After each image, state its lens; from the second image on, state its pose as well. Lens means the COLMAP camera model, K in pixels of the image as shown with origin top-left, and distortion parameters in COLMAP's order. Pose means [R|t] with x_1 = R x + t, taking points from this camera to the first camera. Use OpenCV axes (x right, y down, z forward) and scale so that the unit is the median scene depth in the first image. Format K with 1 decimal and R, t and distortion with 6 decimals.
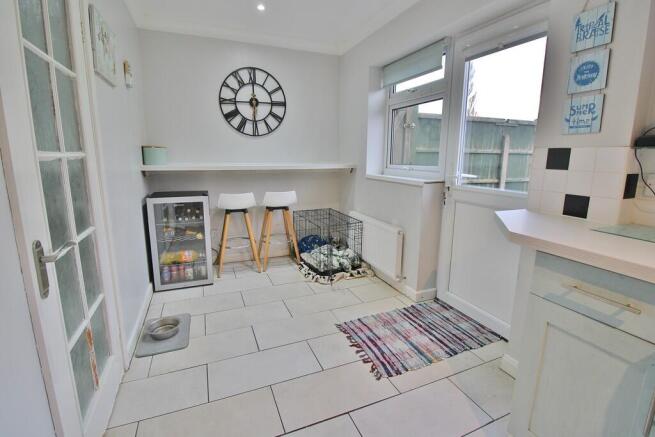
lens RADIAL K [[305.0, 0, 328.6], [0, 305.0, 213.0], [0, 0, 1]] dist [-0.005209, -0.008211]
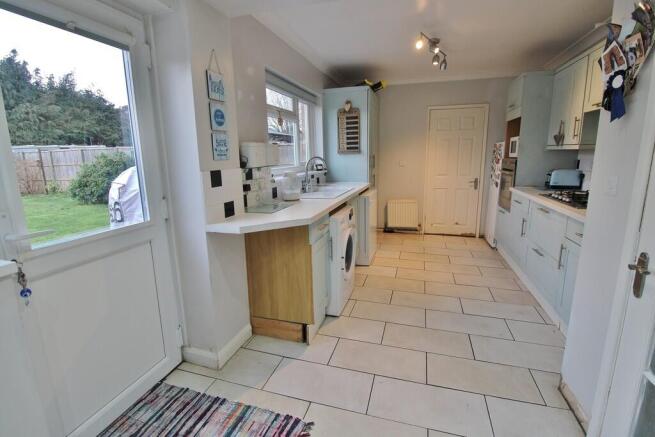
lens RADIAL K [[305.0, 0, 326.2], [0, 305.0, 213.6], [0, 0, 1]] dist [-0.005209, -0.008211]
pose [[-0.769114, -0.120667, 0.627617, -0.198589], [0.128501, 0.932764, 0.336806, -0.188076], [-0.626060, 0.339692, -0.701896, 0.752625]]
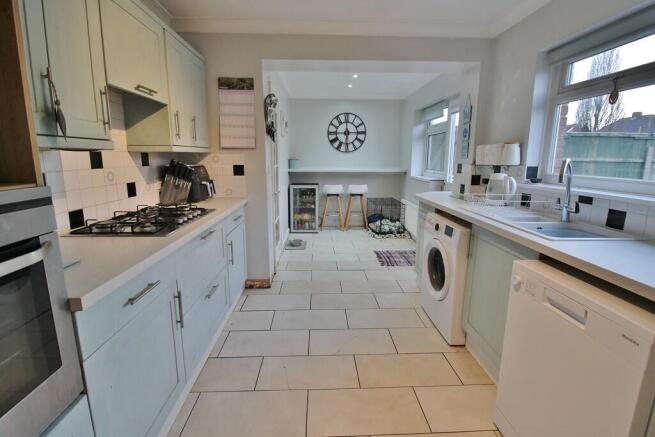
lens RADIAL K [[305.0, 0, 325.2], [0, 305.0, 216.5], [0, 0, 1]] dist [-0.005209, -0.008211]
pose [[0.933757, 0.063546, -0.352221, 0.290586], [-0.063547, 0.997912, 0.011572, 0.100858], [0.352220, 0.011577, 0.935845, -0.680032]]
